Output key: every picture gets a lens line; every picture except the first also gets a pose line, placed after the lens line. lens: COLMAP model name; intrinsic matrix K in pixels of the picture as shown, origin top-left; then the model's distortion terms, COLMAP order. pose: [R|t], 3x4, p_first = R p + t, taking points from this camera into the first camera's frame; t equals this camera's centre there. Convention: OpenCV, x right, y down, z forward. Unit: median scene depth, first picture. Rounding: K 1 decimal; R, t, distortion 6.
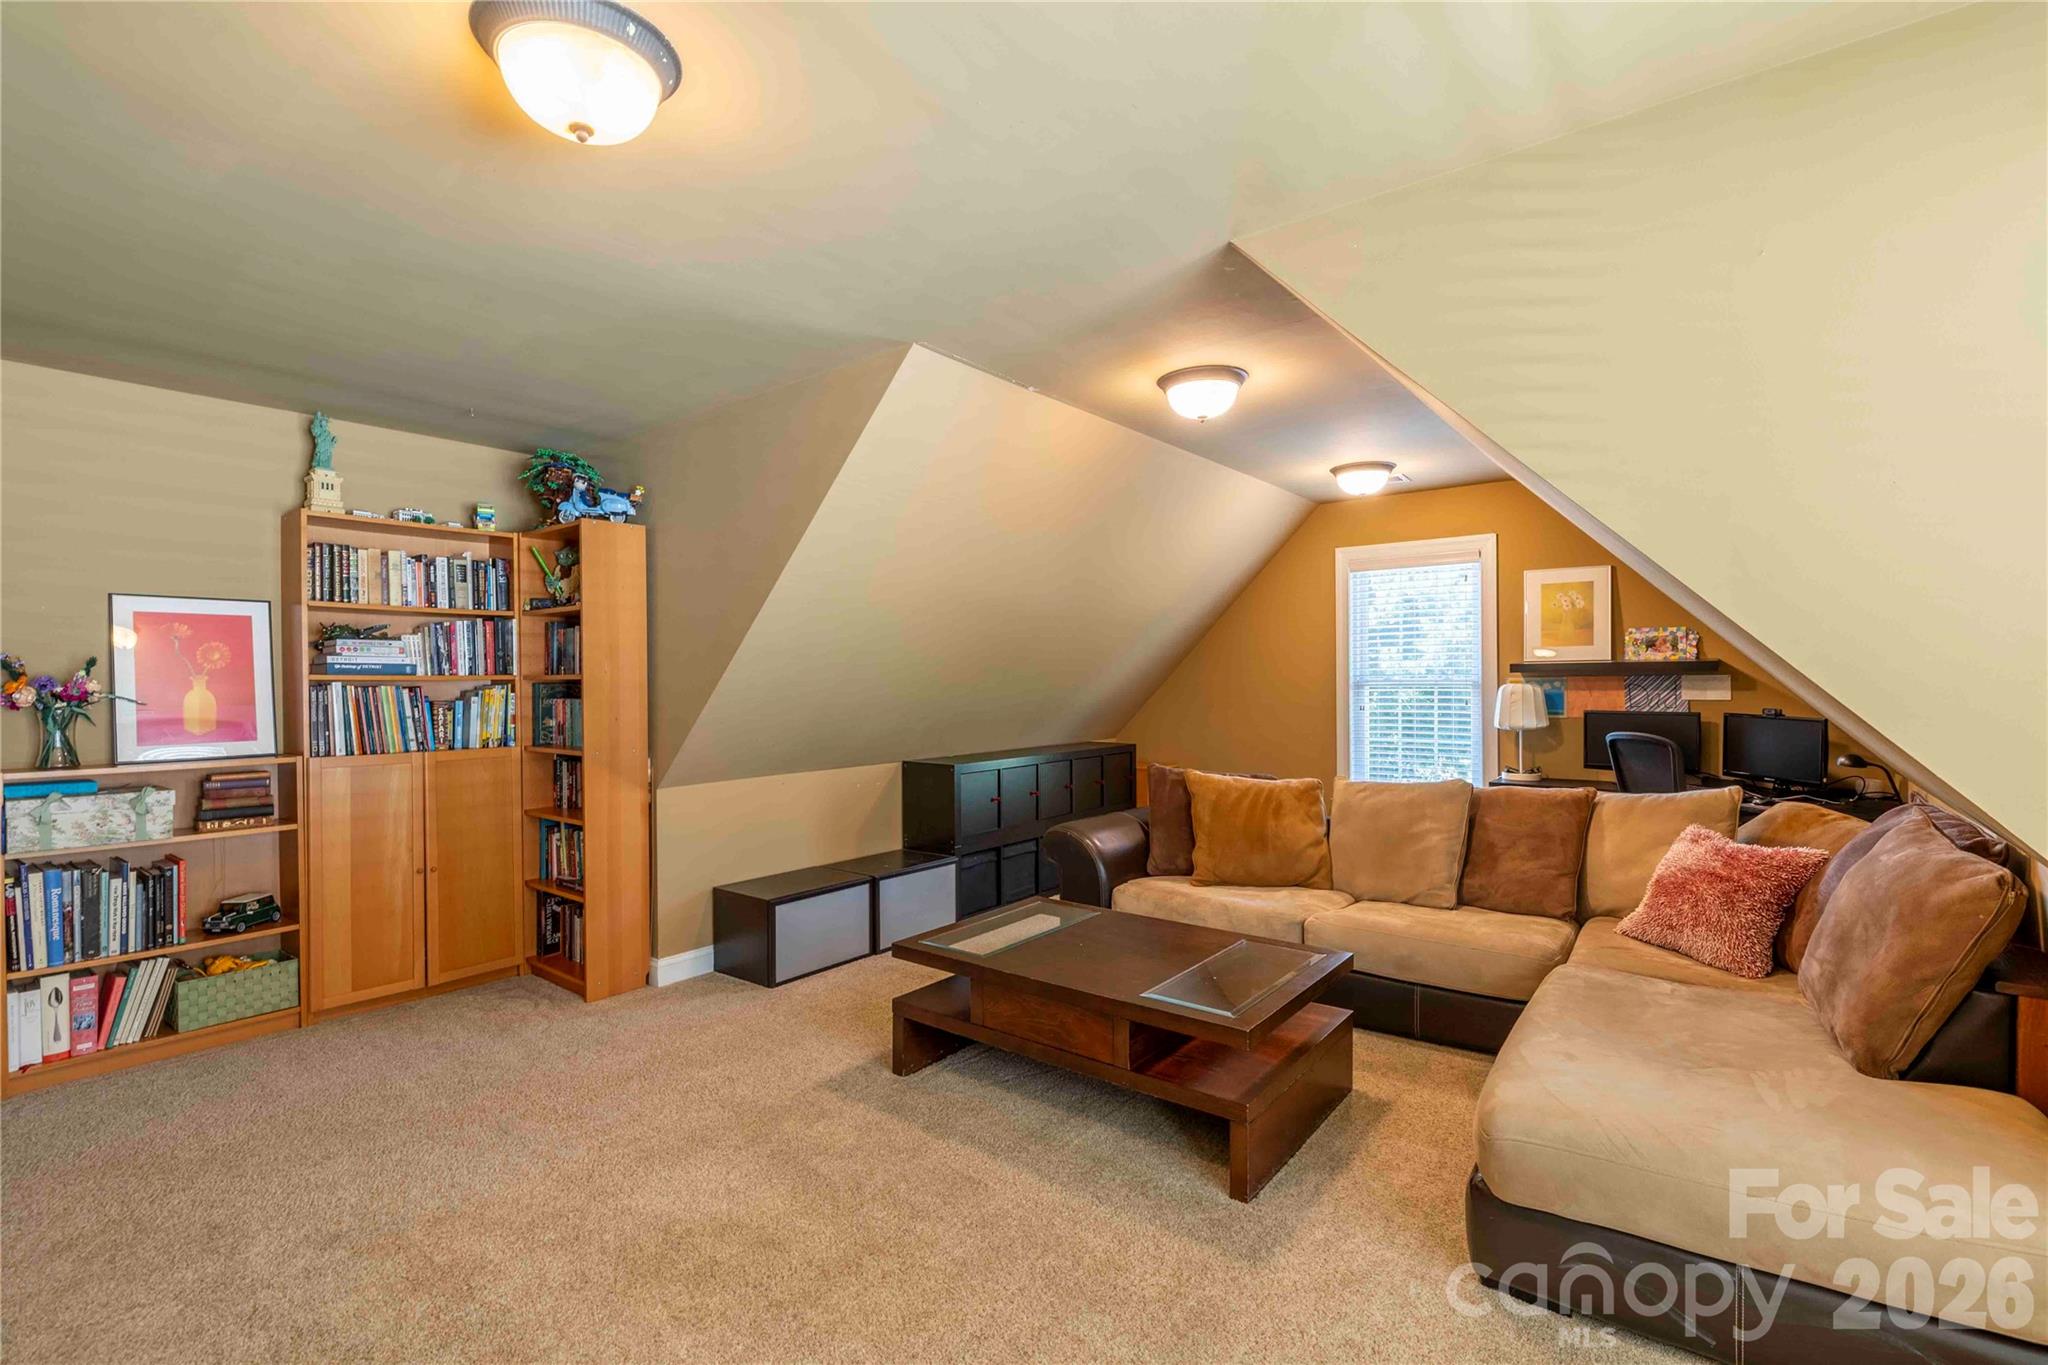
lens RADIAL K [[940.2, 0, 1024.0], [0, 940.2, 682.5], [0, 0, 1]] dist [0.011450, 0.000078]
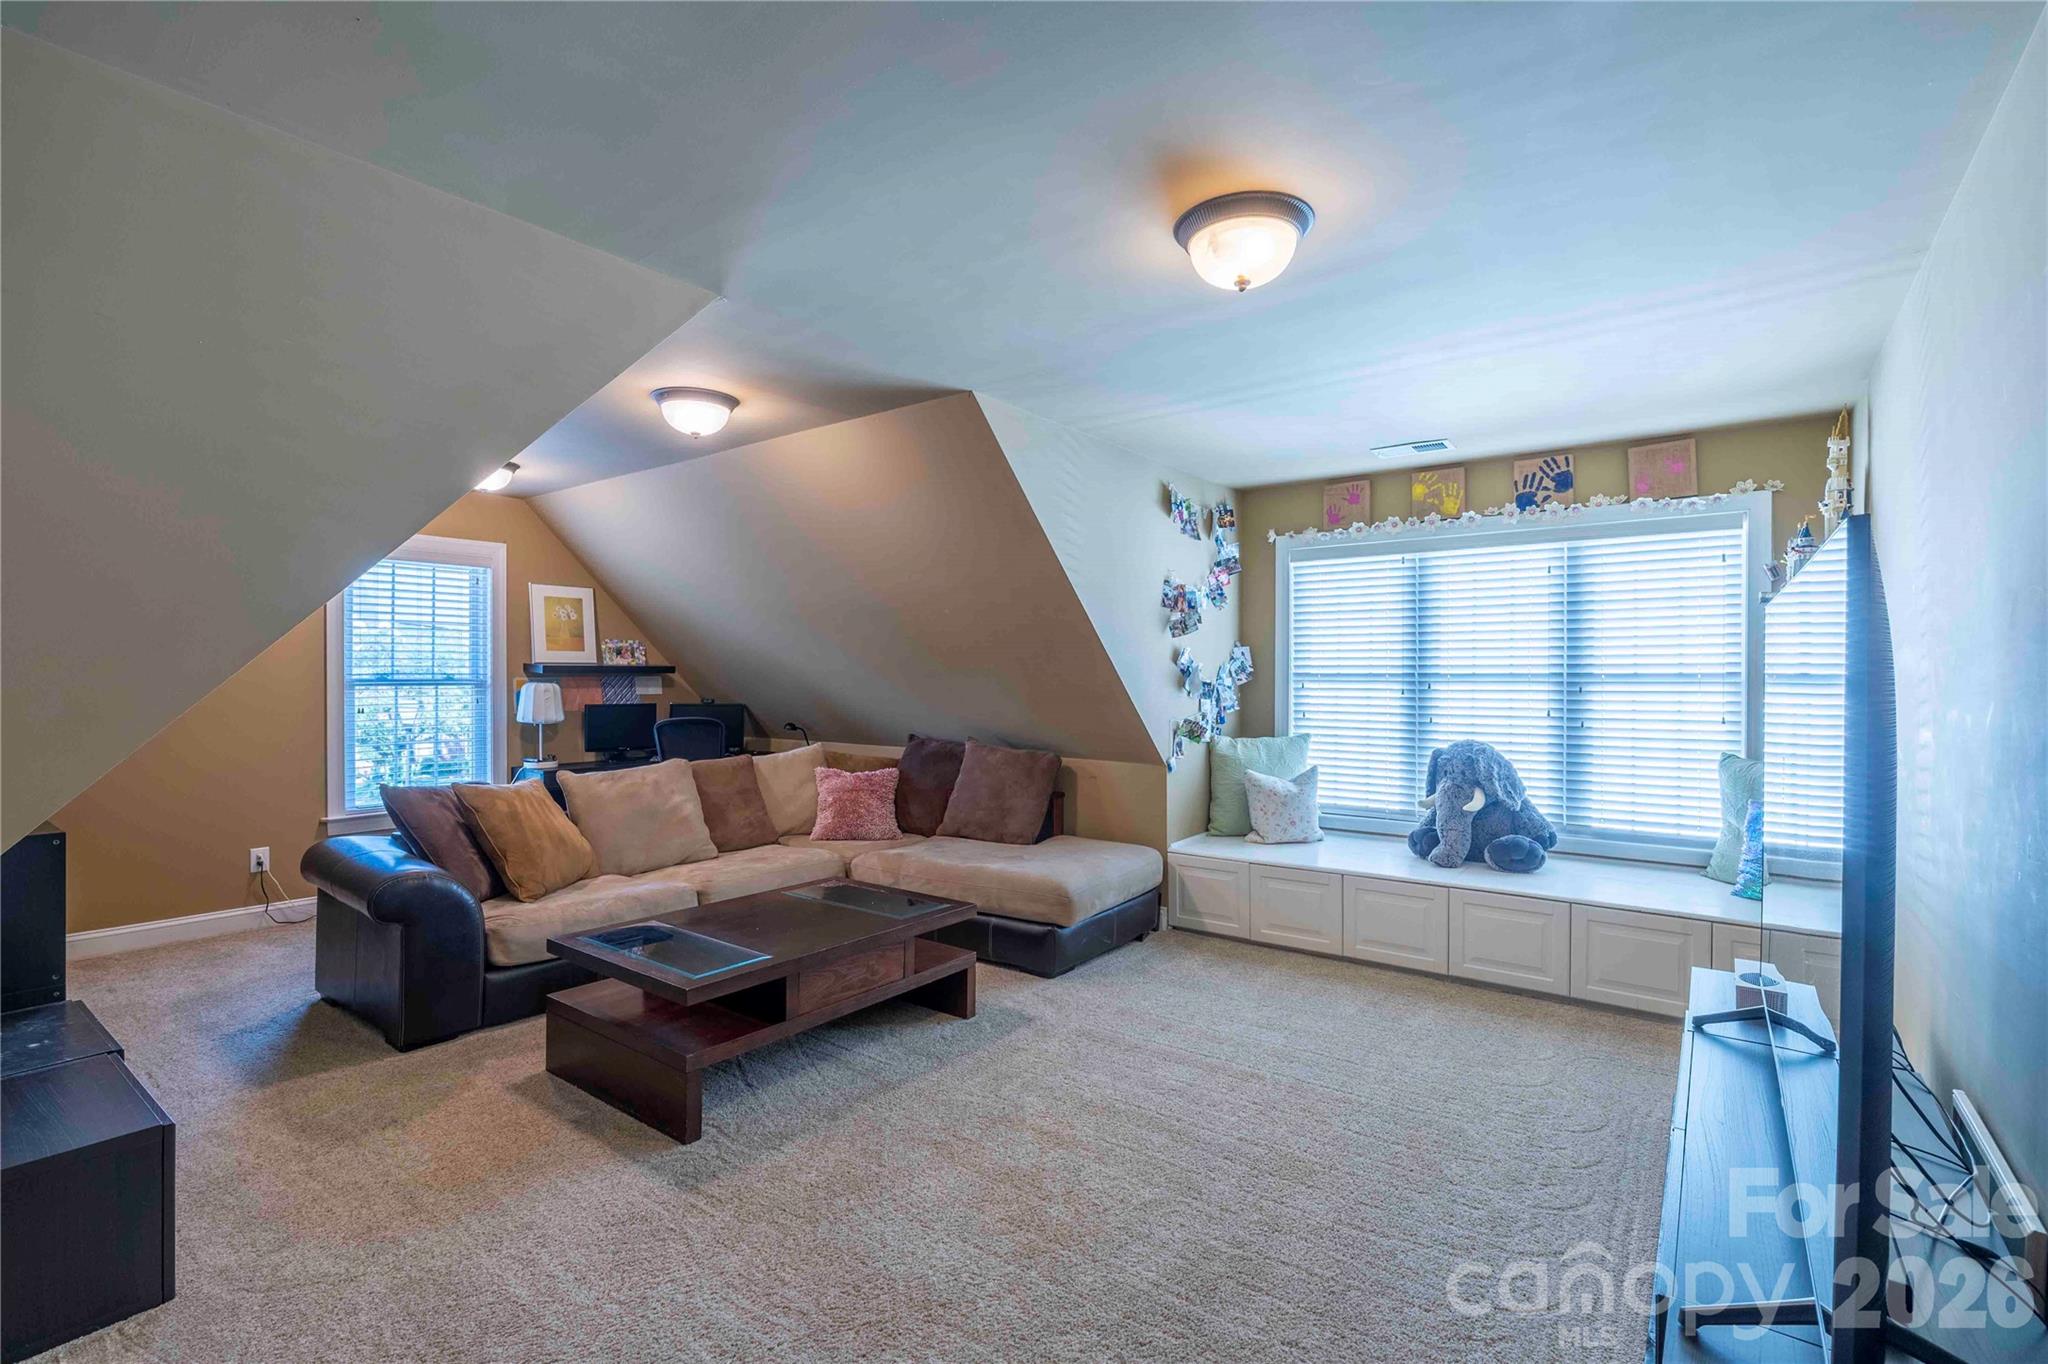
lens RADIAL K [[940.2, 0, 1024.0], [0, 940.2, 682.0], [0, 0, 1]] dist [0.011450, 0.000078]
pose [[-0.023932, 0.000117, 0.999714, -0.649783], [0.004905, 0.999988, 0.000000, 0.003204], [-0.999702, 0.004903, -0.023932, 0.473999]]
